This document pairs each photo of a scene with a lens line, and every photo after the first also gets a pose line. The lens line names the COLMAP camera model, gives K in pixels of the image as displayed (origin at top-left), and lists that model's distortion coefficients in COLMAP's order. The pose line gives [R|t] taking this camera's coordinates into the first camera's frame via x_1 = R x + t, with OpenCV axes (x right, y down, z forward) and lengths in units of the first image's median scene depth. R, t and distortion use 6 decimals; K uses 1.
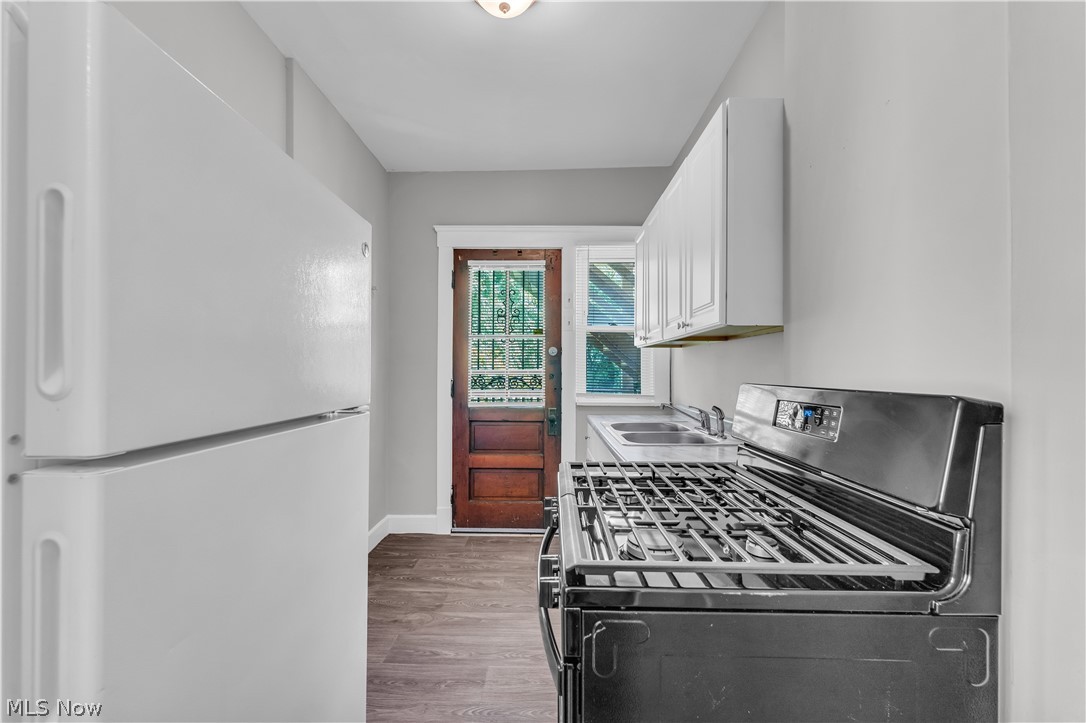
lens RADIAL K [[442.9, 0, 545.8], [0, 442.9, 362.4], [0, 0, 1]] dist [-0.017237, 0.000357]
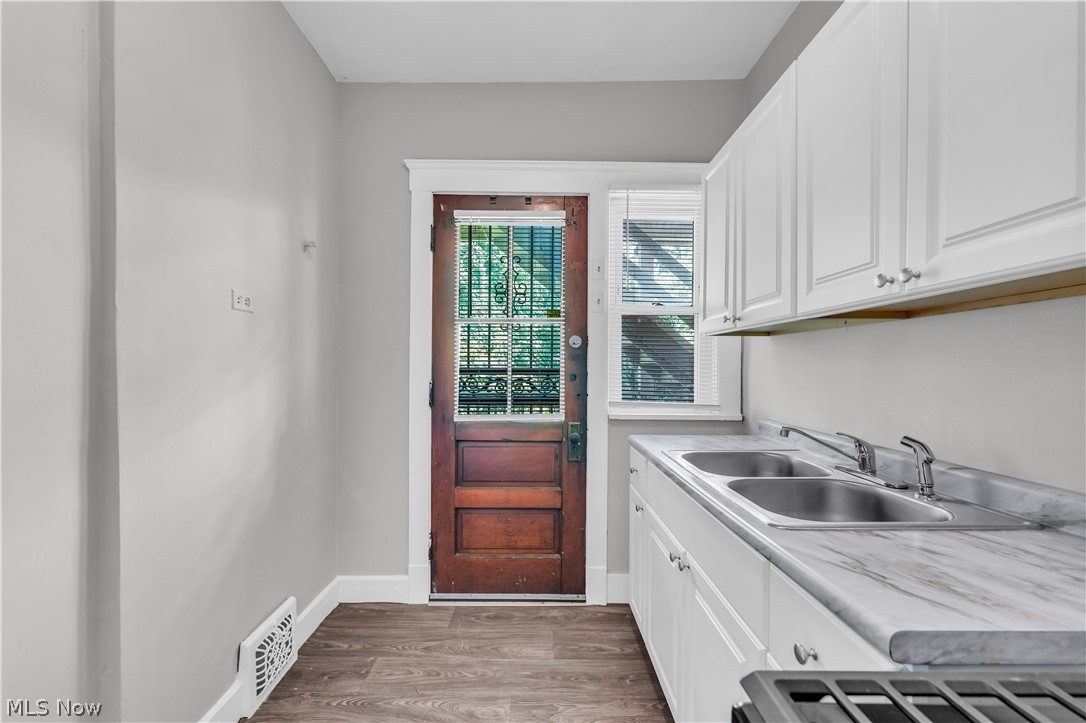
lens RADIAL K [[442.9, 0, 542.8], [0, 442.9, 367.0], [0, 0, 1]] dist [-0.017237, 0.000357]
pose [[0.999851, 0.003933, 0.016779, -0.047294], [-0.004209, 0.999856, 0.016444, 0.003741], [-0.016712, -0.016512, 0.999724, 0.302086]]
